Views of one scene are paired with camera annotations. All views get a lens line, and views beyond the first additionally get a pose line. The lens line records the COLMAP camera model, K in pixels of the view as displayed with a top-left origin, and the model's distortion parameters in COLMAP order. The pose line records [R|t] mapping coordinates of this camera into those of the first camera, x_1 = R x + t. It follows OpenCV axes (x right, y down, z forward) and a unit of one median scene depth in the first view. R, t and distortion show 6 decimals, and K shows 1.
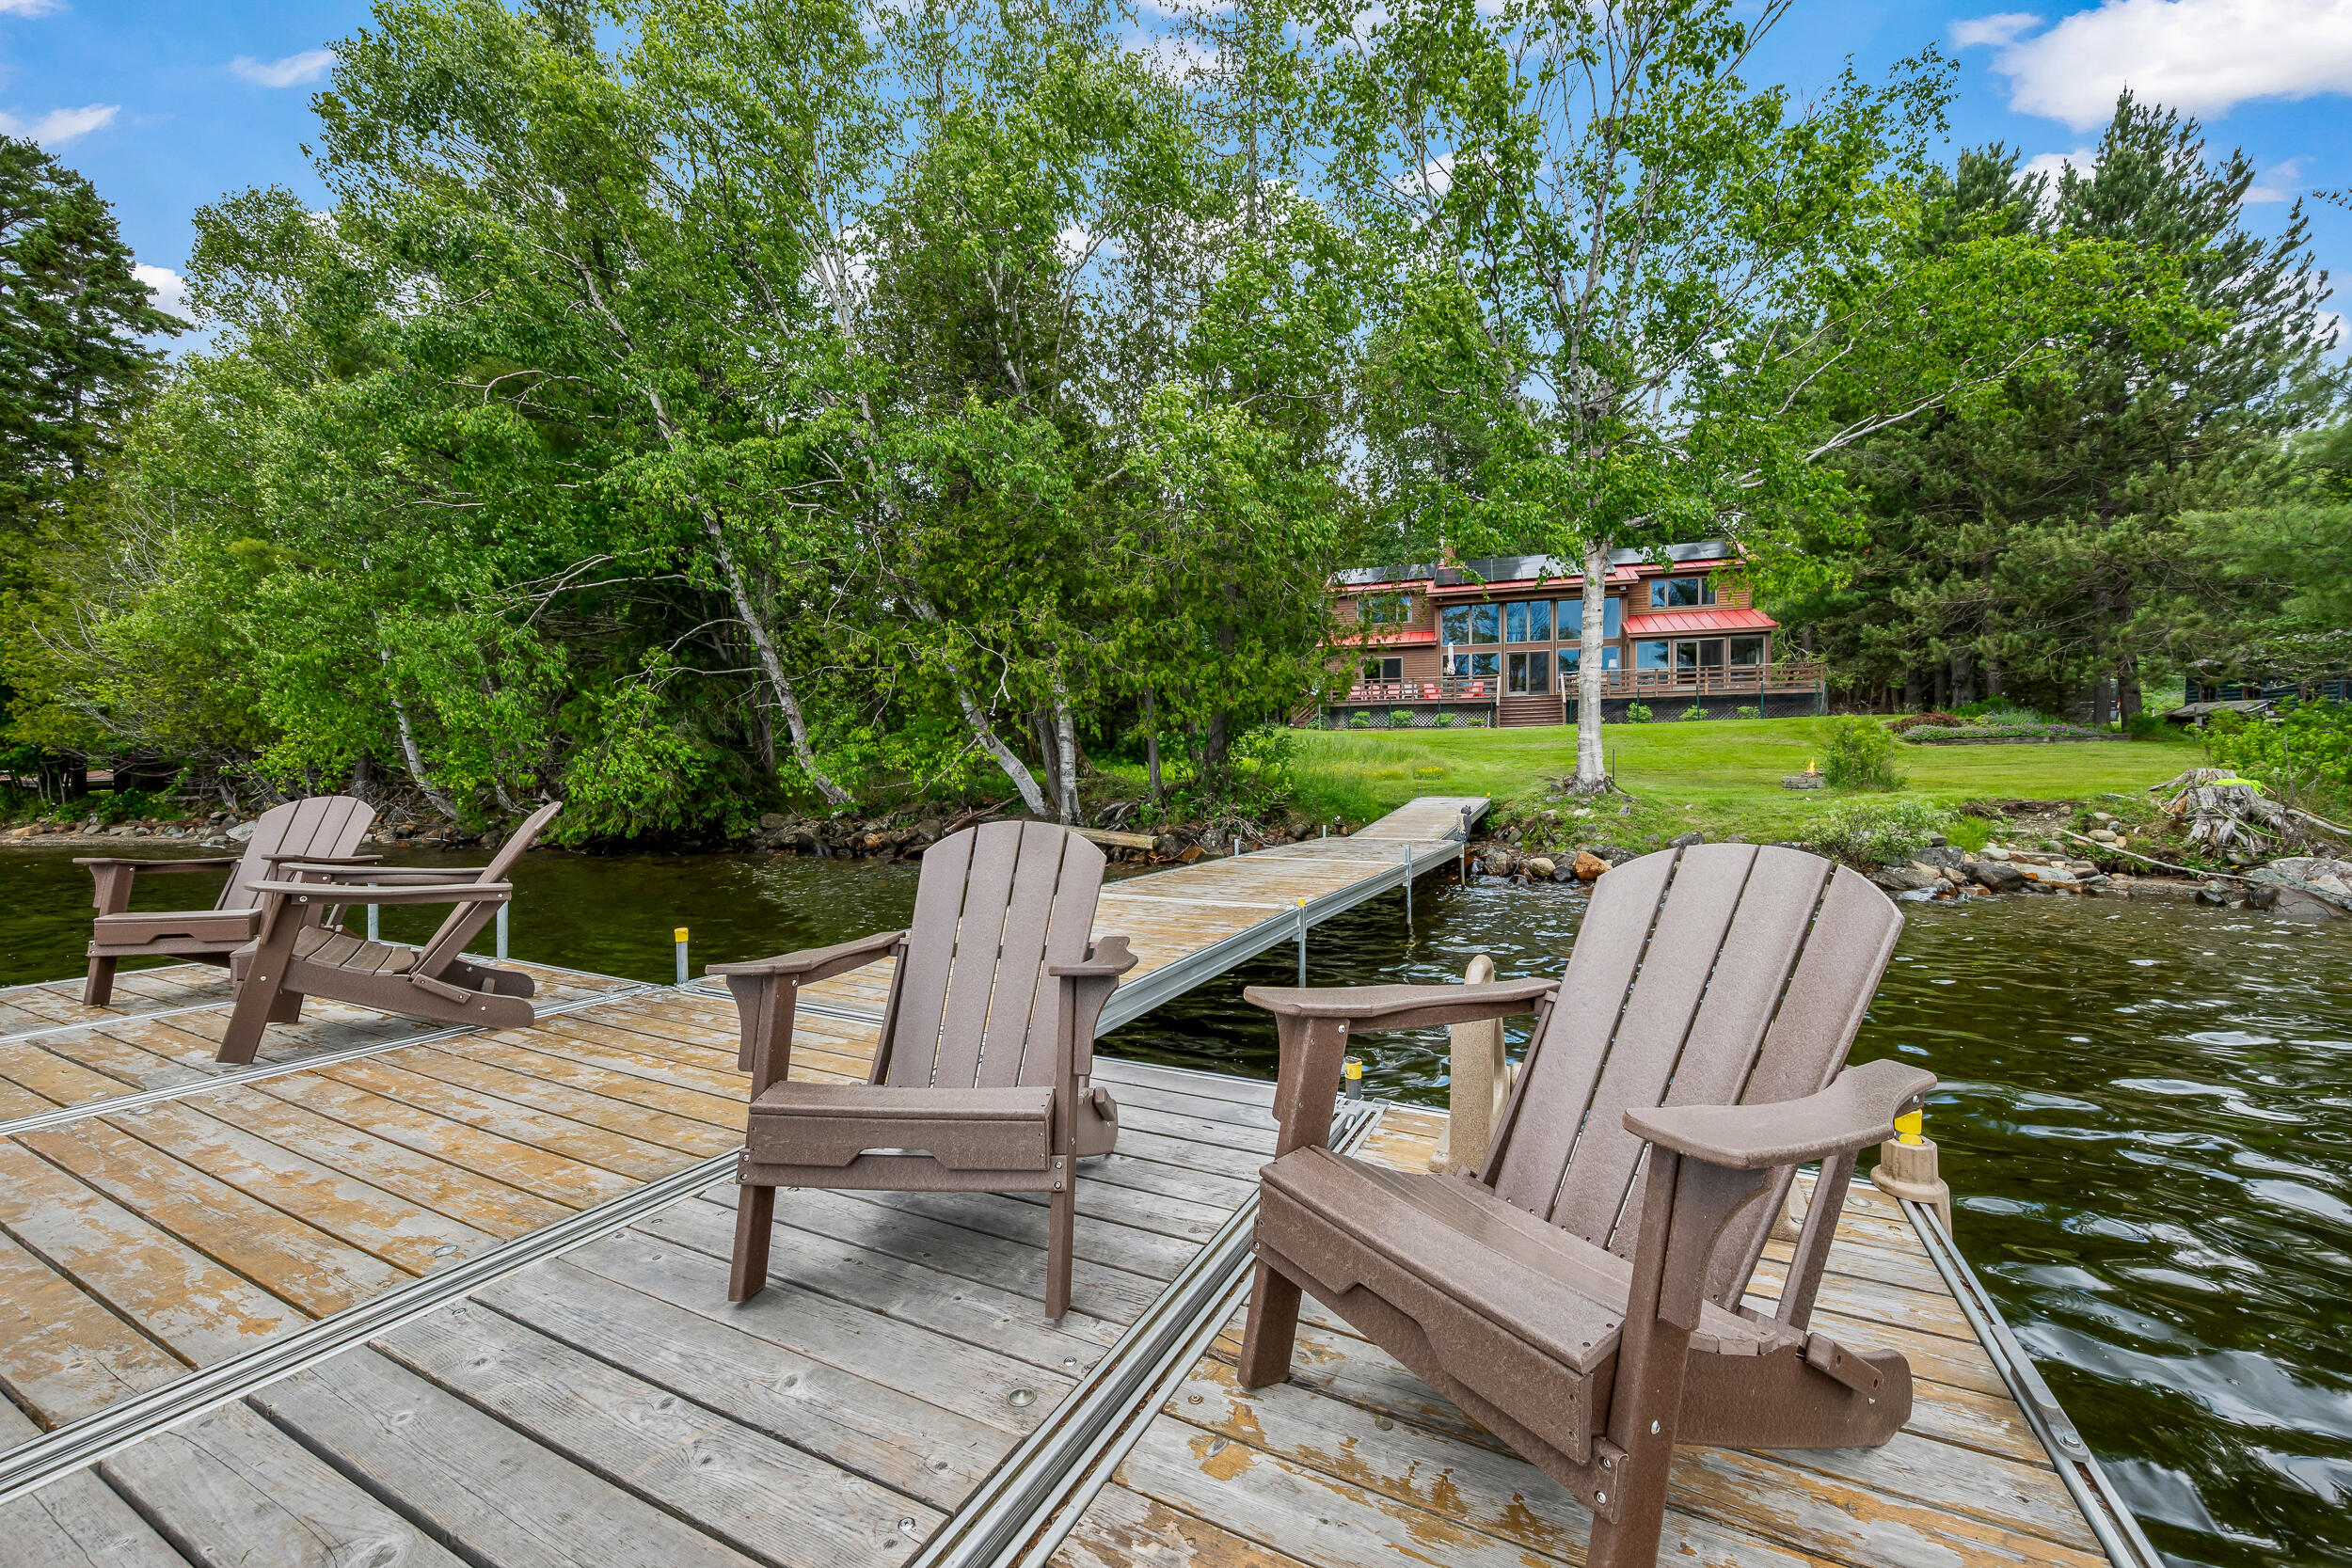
lens RADIAL K [[942.8, 0, 1166.7], [0, 942.8, 791.0], [0, 0, 1]] dist [-0.001805, -0.000258]
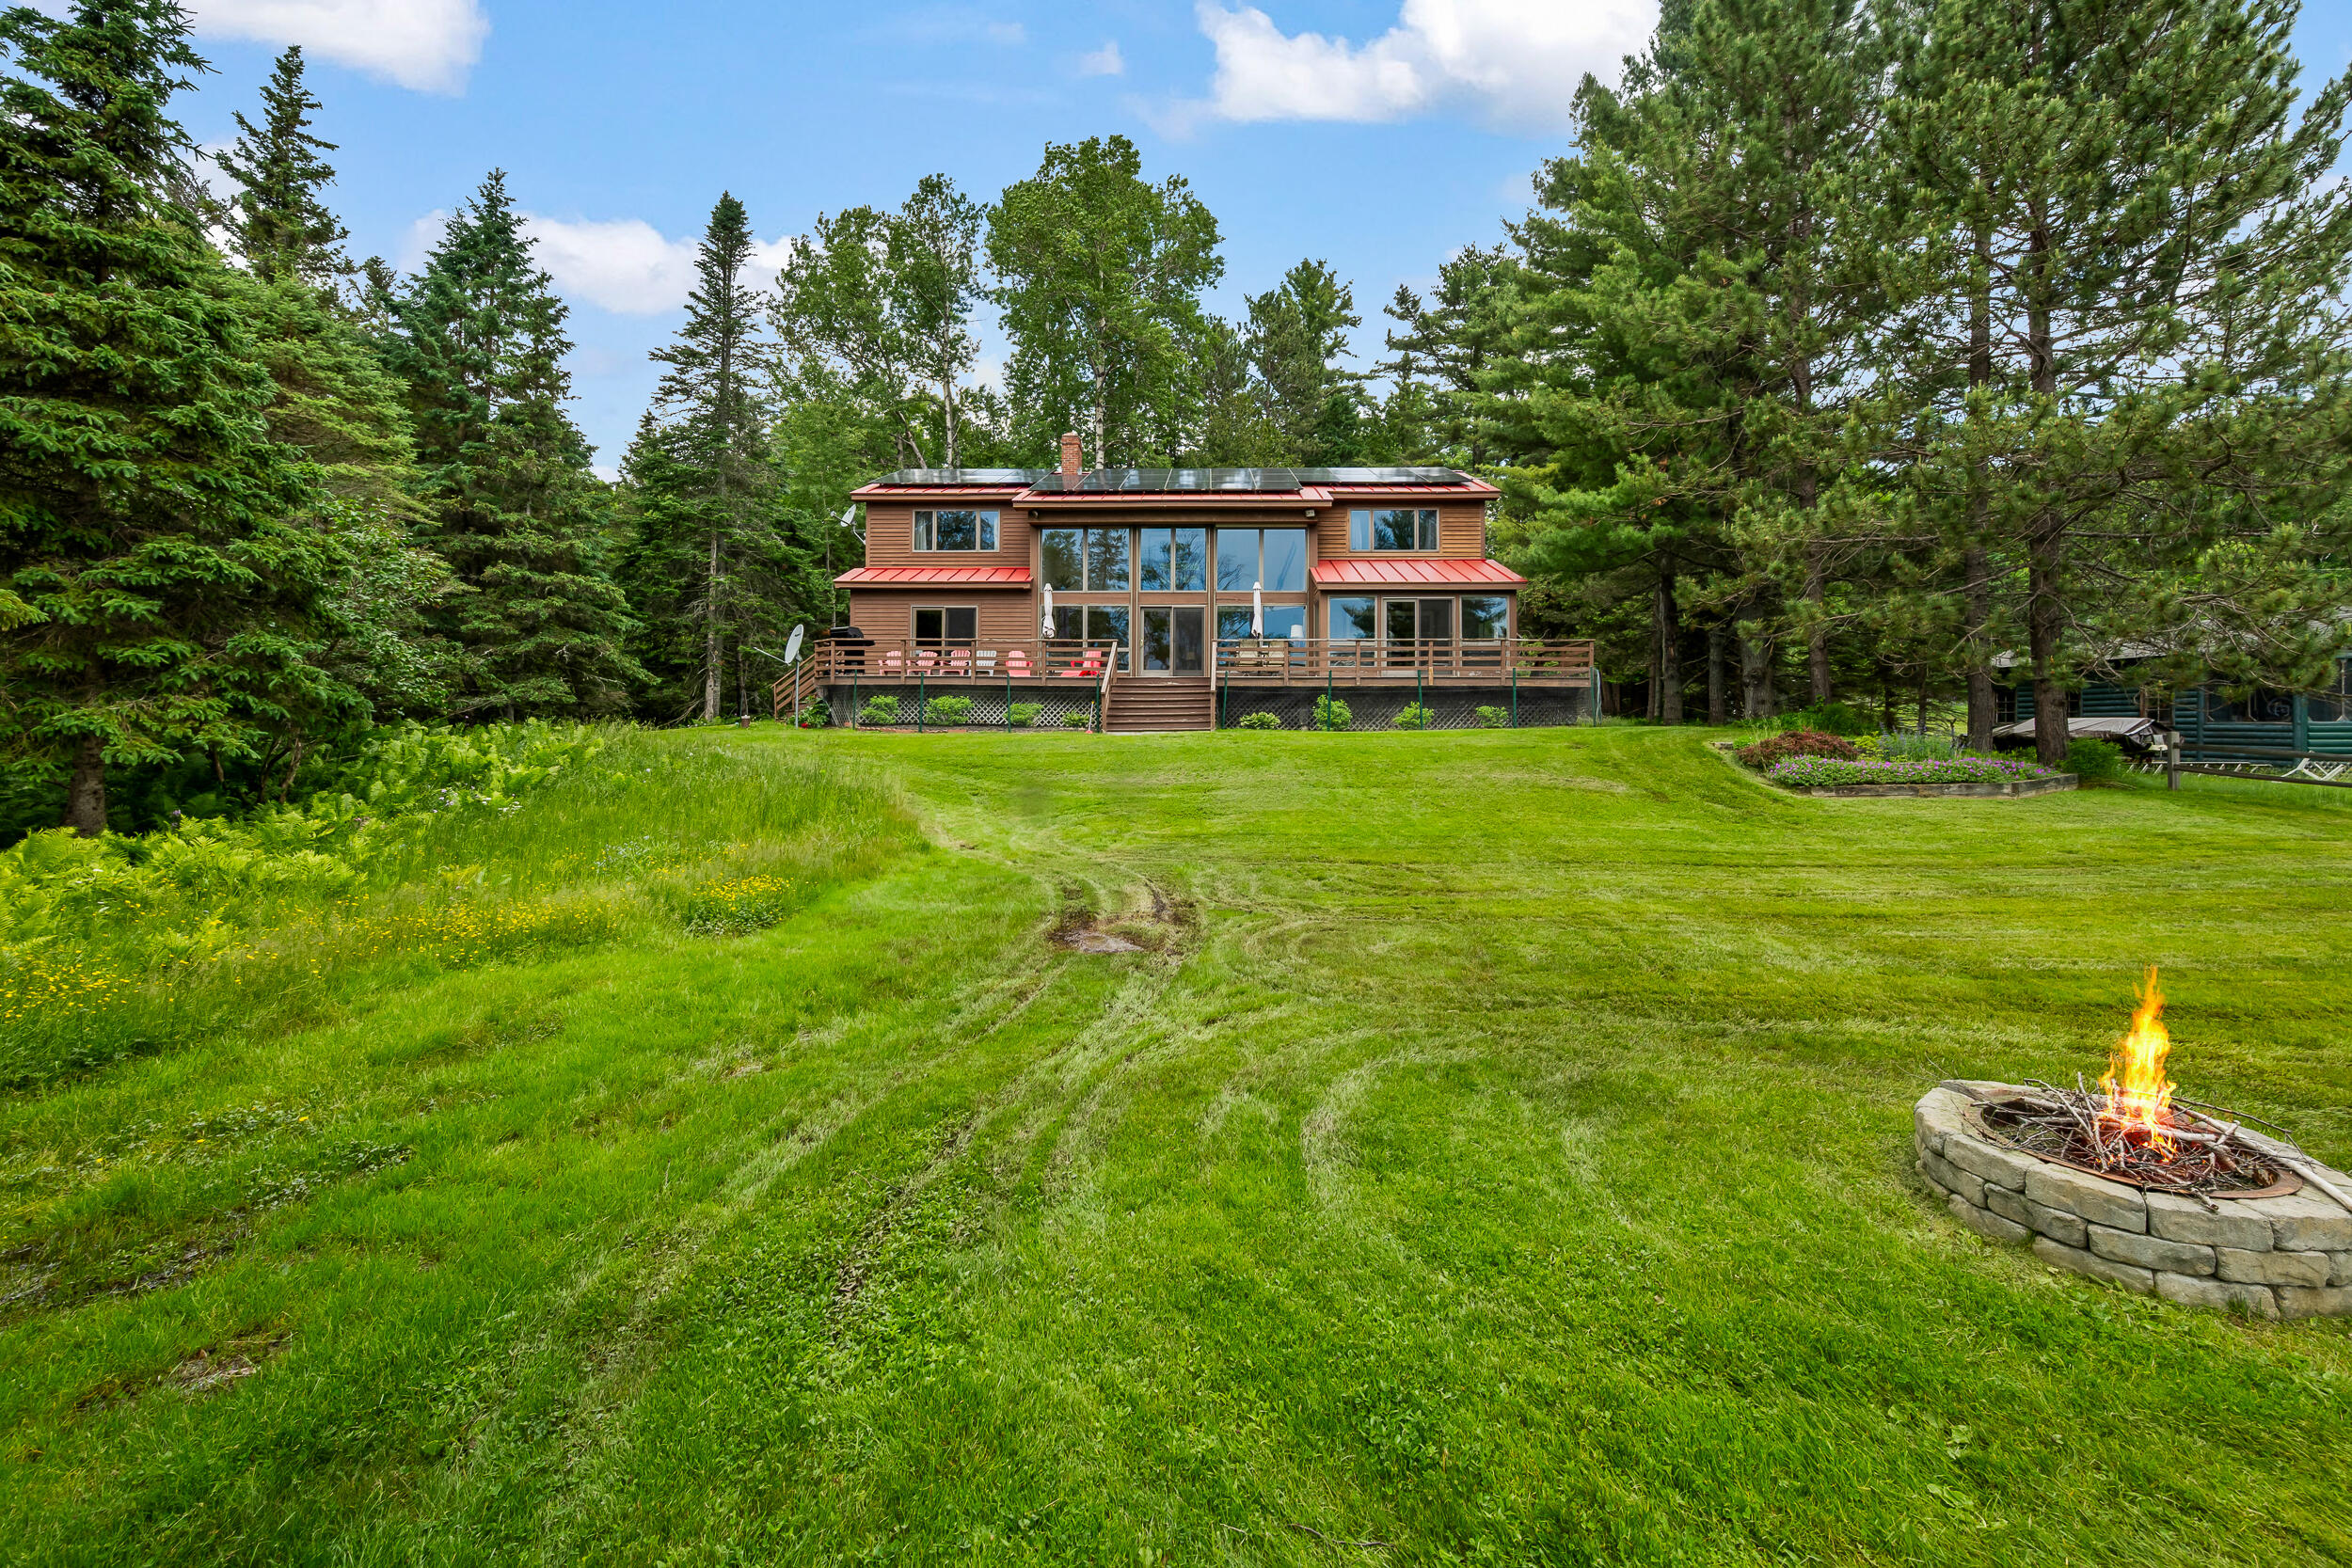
lens RADIAL K [[942.8, 0, 1179.3], [0, 942.8, 762.0], [0, 0, 1]] dist [-0.001805, -0.000258]
pose [[0.956314, 0.005832, 0.292283, 0.216030], [-0.005359, 0.999983, -0.002422, -0.045535], [-0.292292, 0.000750, 0.956329, 0.420677]]
